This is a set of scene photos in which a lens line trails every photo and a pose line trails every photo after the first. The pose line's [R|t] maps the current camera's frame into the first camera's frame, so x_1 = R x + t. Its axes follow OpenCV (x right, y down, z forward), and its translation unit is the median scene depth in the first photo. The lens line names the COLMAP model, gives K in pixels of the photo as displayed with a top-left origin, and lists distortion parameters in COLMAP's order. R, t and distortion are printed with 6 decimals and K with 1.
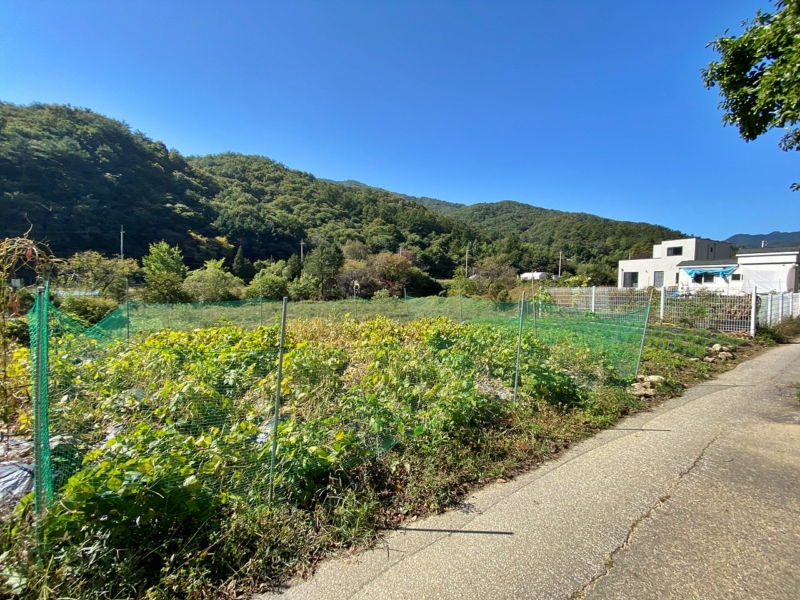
lens RADIAL K [[323.1, 0, 400.2], [0, 323.1, 298.8], [0, 0, 1]] dist [0.019405, -0.023422]
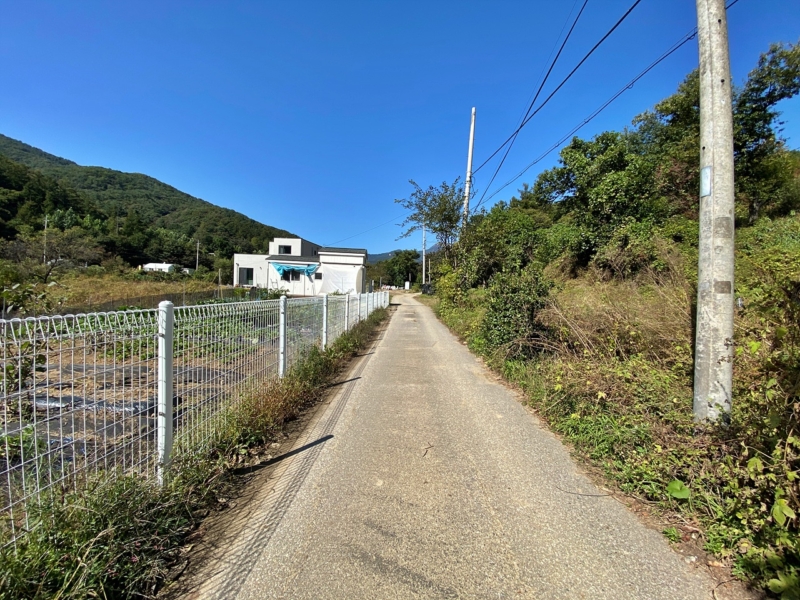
lens RADIAL K [[323.1, 0, 400.2], [0, 323.1, 298.8], [0, 0, 1]] dist [0.019405, -0.023422]
pose [[0.554712, 0.004839, 0.832029, 0.191826], [-0.012304, 0.999921, 0.002387, -0.002954], [-0.831952, -0.011562, 0.554728, 0.133330]]
